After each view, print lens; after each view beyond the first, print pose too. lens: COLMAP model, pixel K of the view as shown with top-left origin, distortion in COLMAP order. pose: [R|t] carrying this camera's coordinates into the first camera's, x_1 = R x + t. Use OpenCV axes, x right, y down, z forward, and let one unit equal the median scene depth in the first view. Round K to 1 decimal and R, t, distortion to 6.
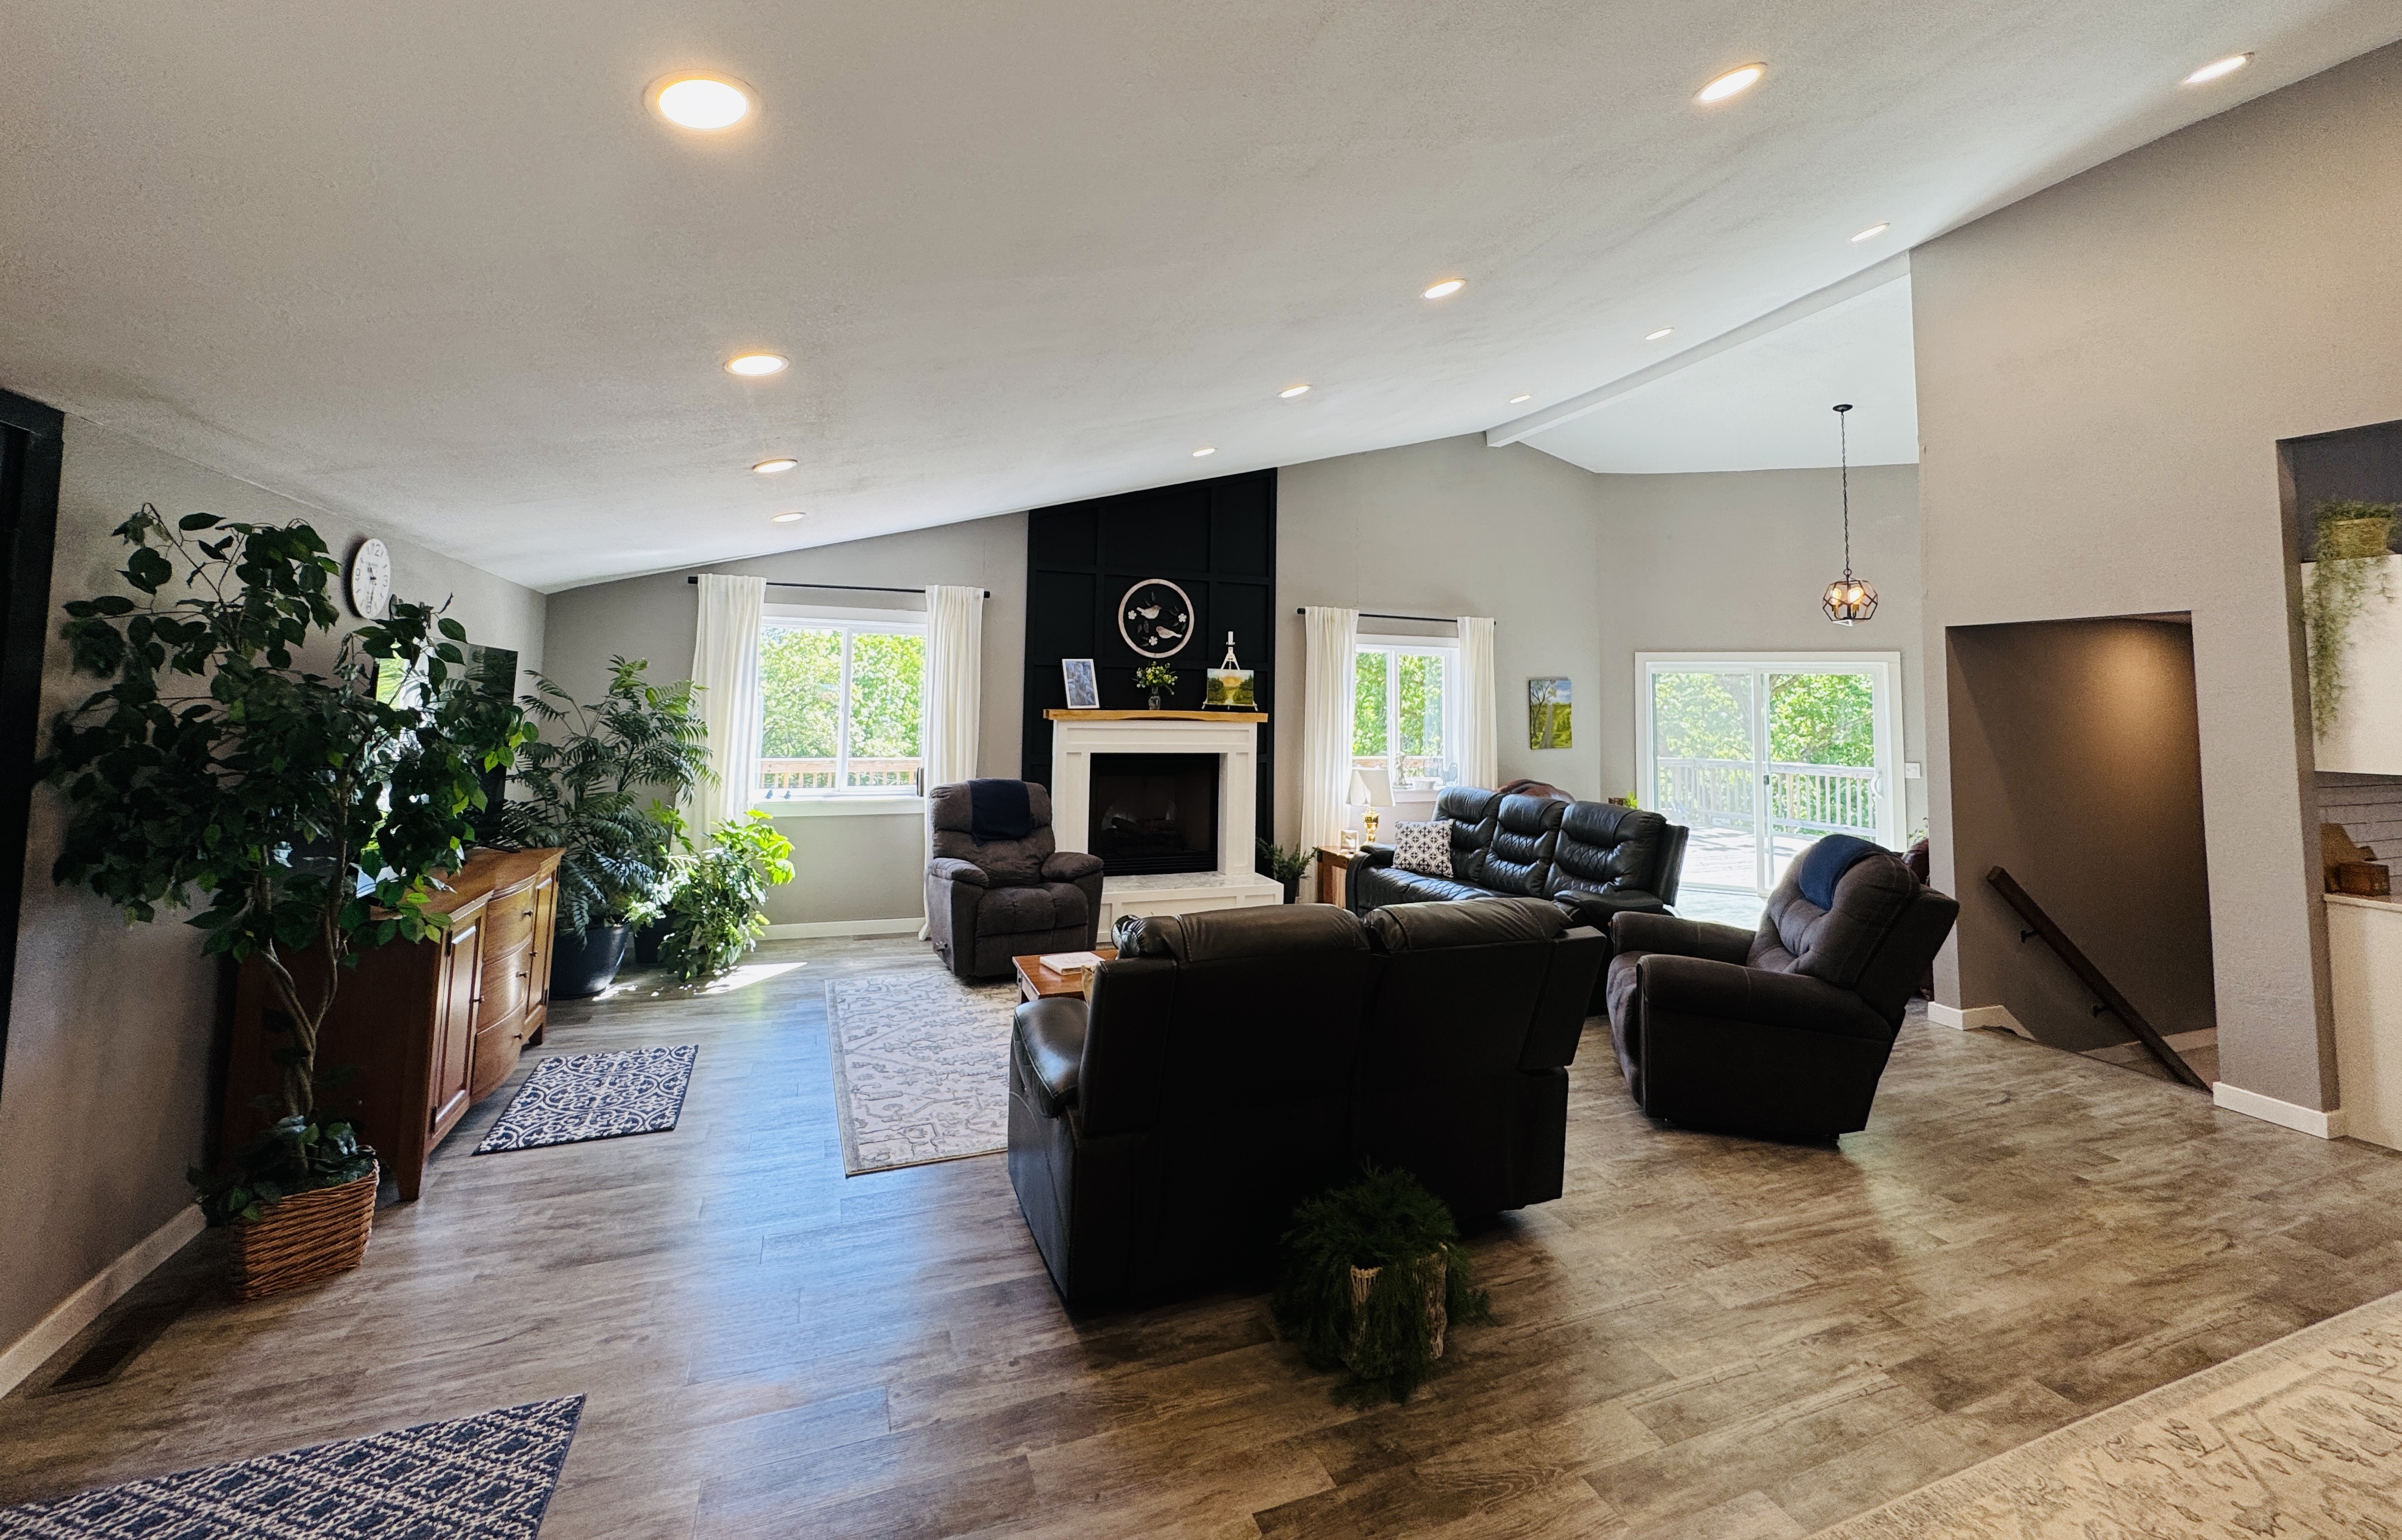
lens RADIAL K [[957.0, 0, 1200.0], [0, 957.0, 630.2], [0, 0, 1]] dist [0.000775, 0.000124]
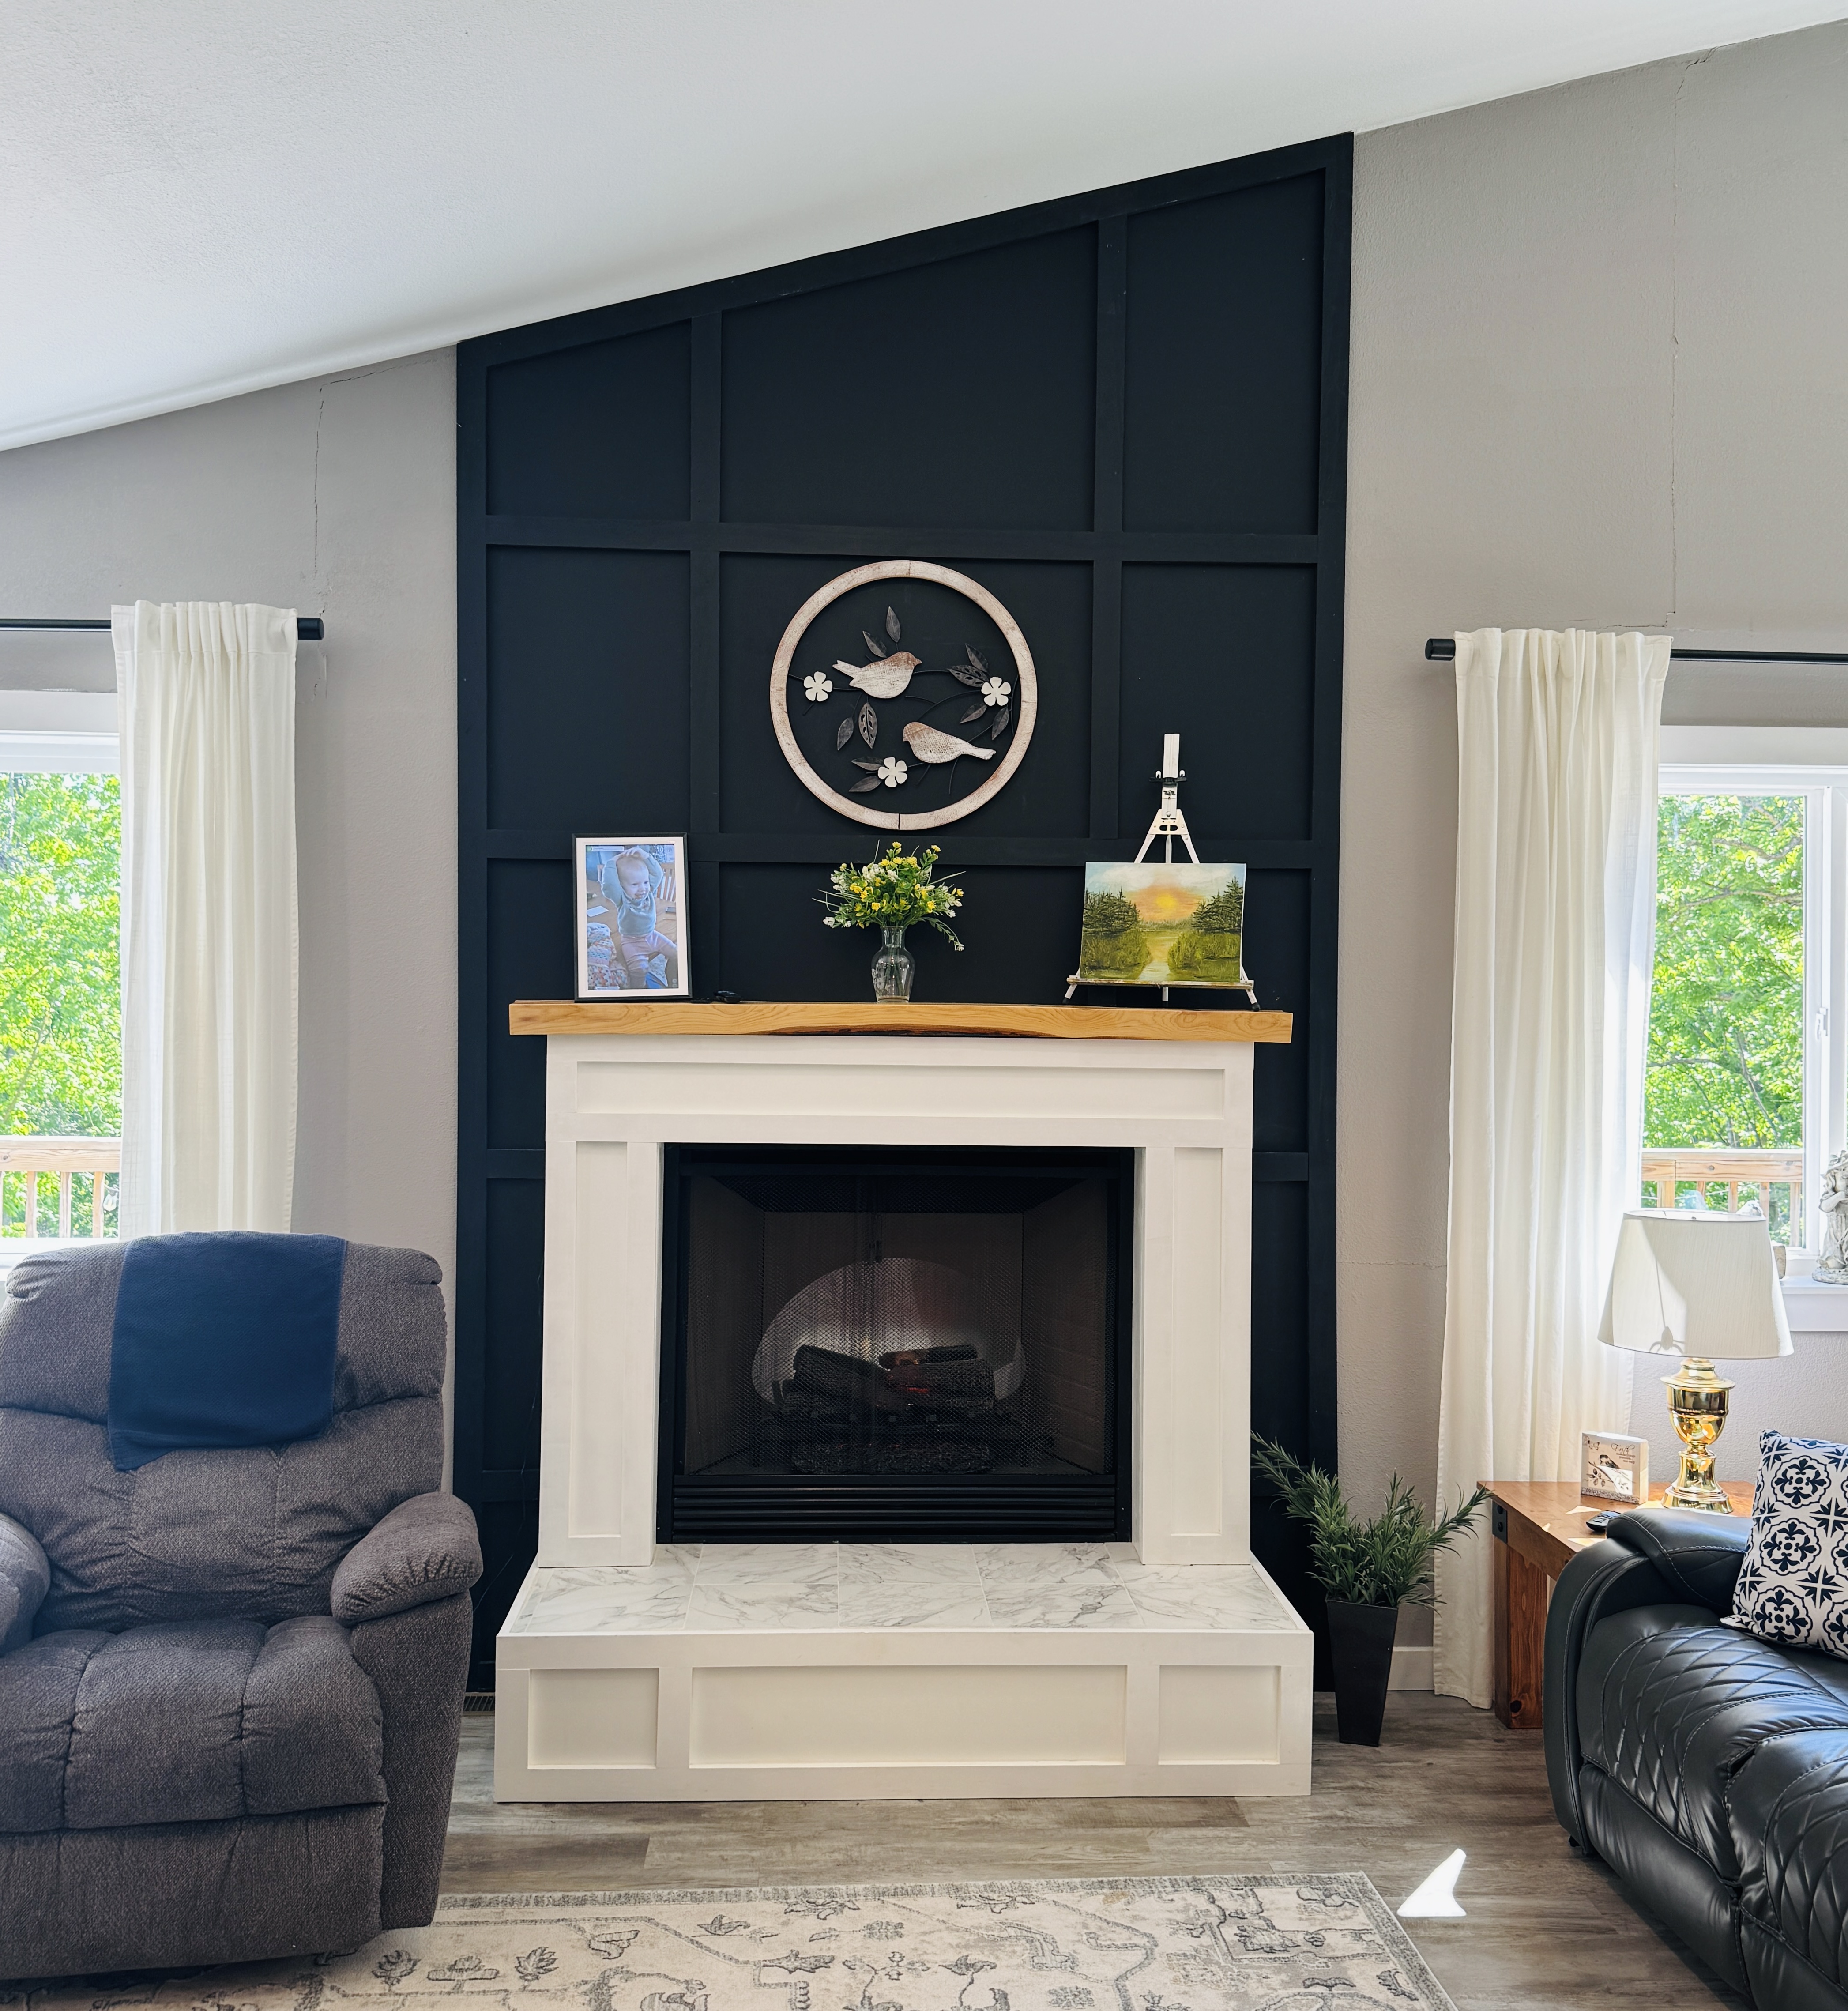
lens RADIAL K [[1938.9, 0, 924.0], [0, 1938.9, 1005.5], [0, 0, 1]] dist [0.152028, -0.304981]
pose [[0.949280, -0.005559, -0.314384, 0.151267], [0.029141, 0.997096, 0.070363, 0.041622], [0.313080, -0.075955, 0.946685, 0.422137]]
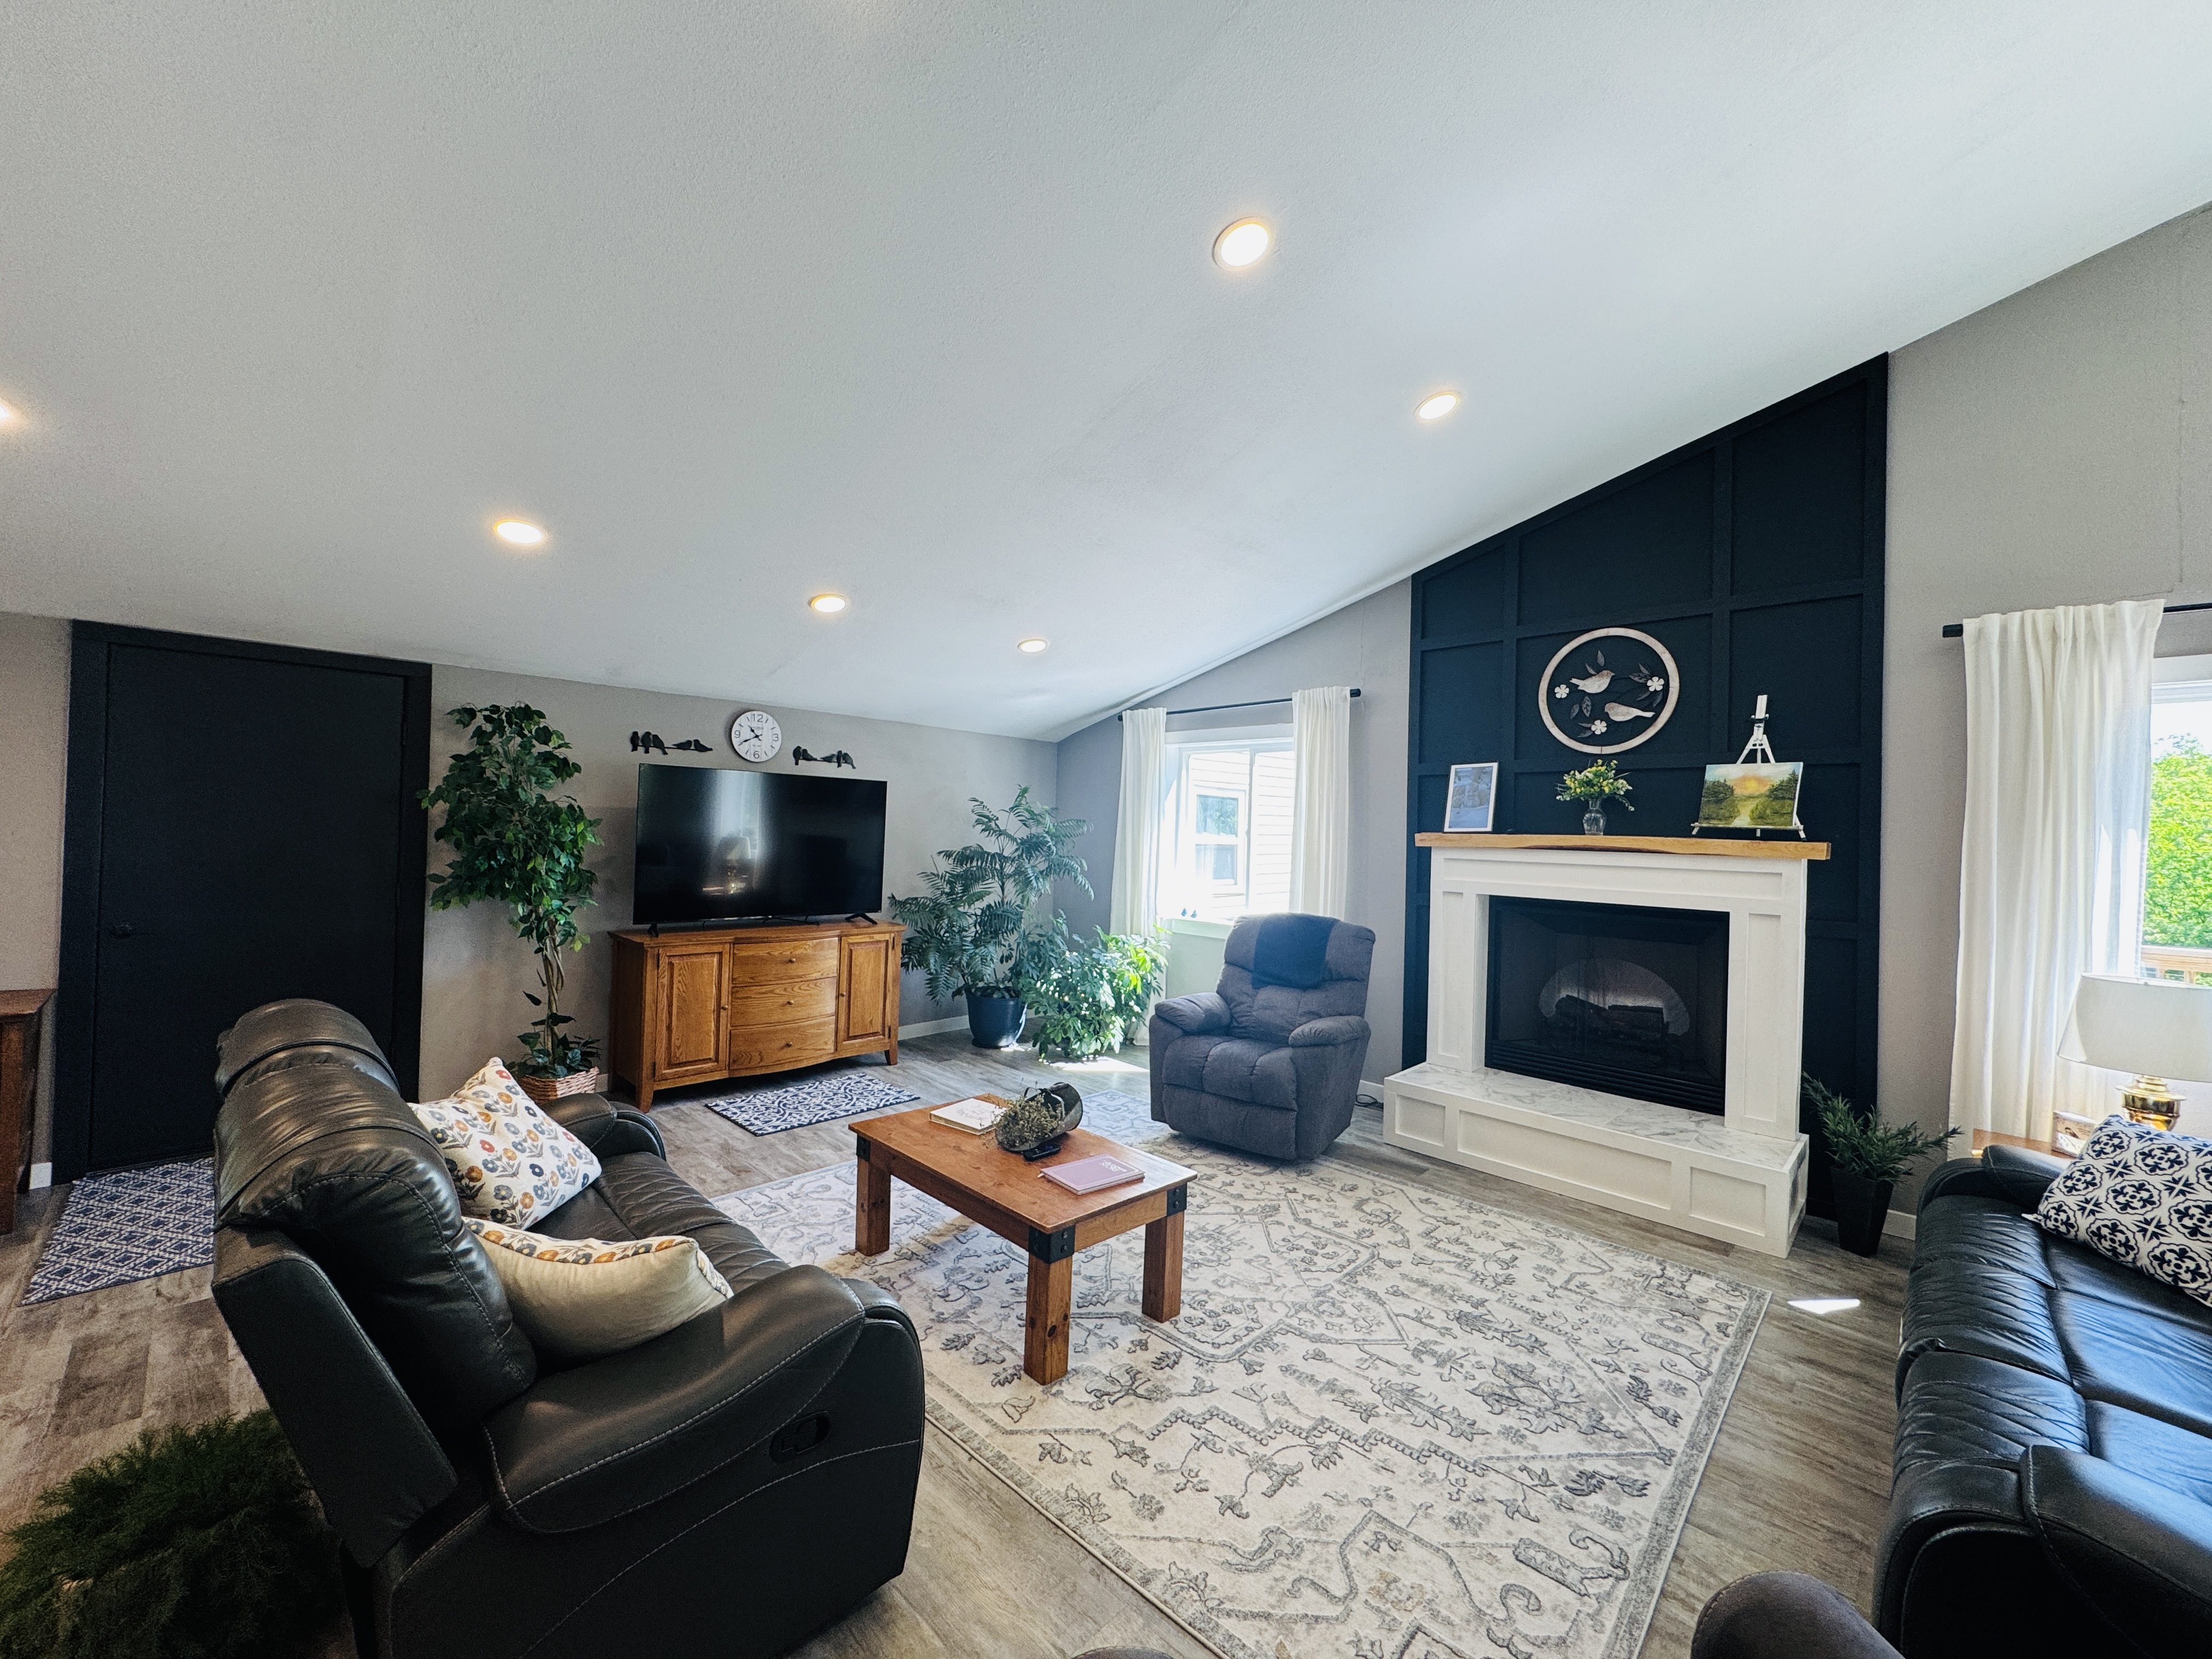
lens RADIAL K [[885.7, 0, 1099.6], [0, 885.7, 821.7], [0, 0, 1]] dist [-0.000584, 0.000291]
pose [[0.397702, -0.015435, -0.917385, 0.358350], [0.050793, 0.998696, 0.005217, 0.054051], [0.916107, -0.048672, 0.397968, 0.458447]]
